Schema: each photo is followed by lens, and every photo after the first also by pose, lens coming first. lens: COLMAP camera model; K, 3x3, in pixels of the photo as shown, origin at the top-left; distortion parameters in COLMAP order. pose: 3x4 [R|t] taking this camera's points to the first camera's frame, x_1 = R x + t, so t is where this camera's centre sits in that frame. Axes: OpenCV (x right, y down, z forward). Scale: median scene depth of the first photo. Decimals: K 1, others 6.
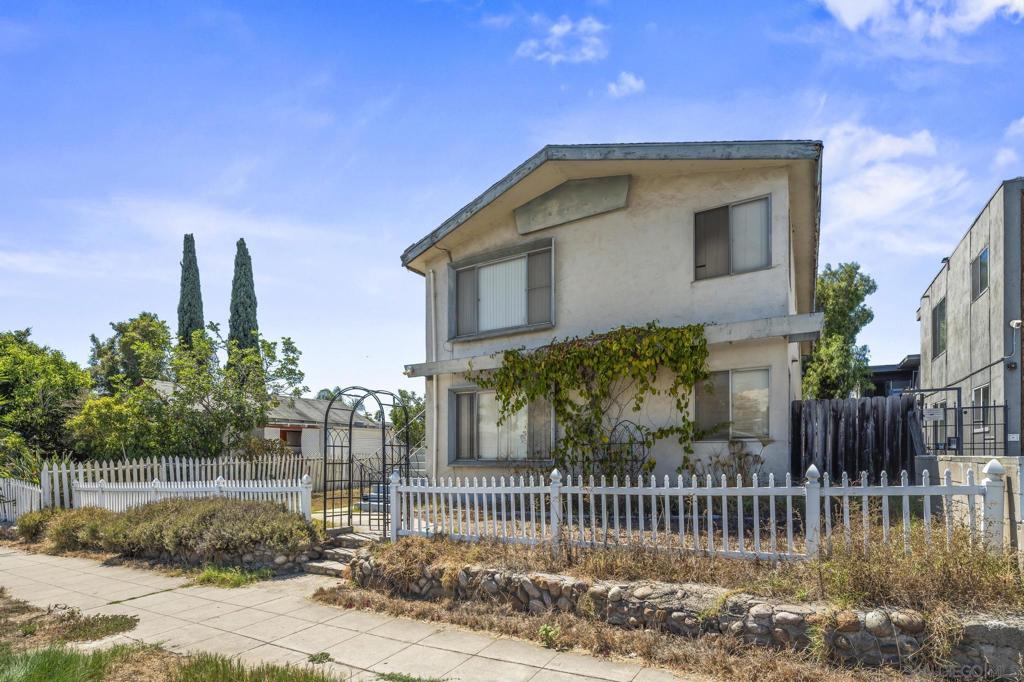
lens RADIAL K [[503.5, 0, 511.1], [0, 503.5, 450.9], [0, 0, 1]] dist [-0.001902, -0.000602]
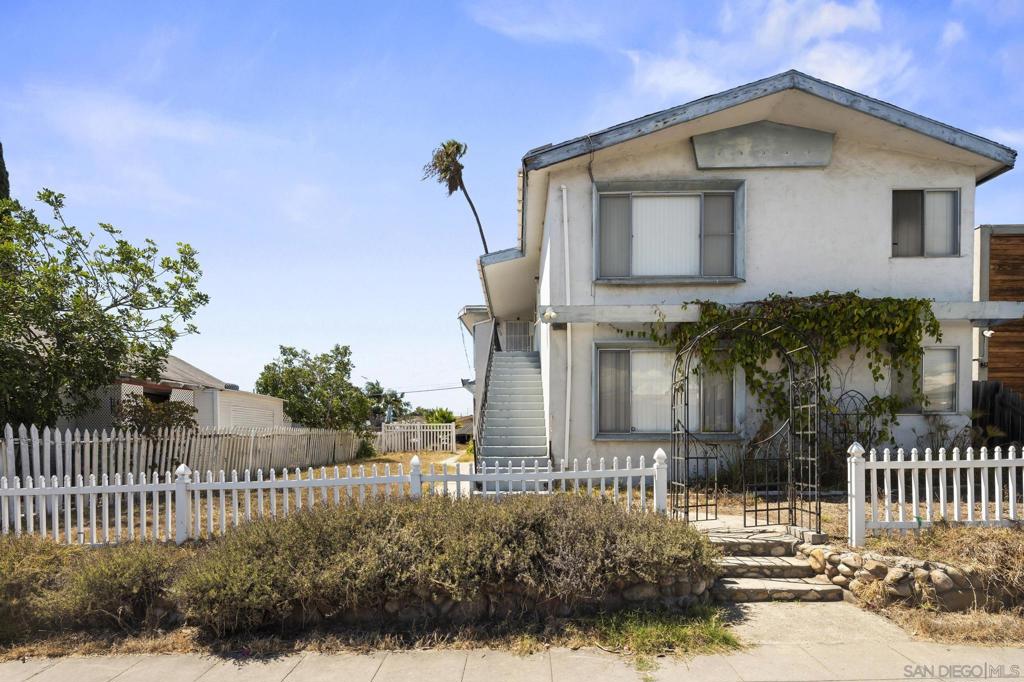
lens RADIAL K [[488.4, 0, 512.5], [0, 488.4, 435.1], [0, 0, 1]] dist [-0.003480, -0.000197]
pose [[0.871353, 0.004726, 0.490634, -0.725879], [-0.007890, 0.999959, 0.004379, 0.022043], [-0.490593, -0.007687, 0.871355, 0.478869]]
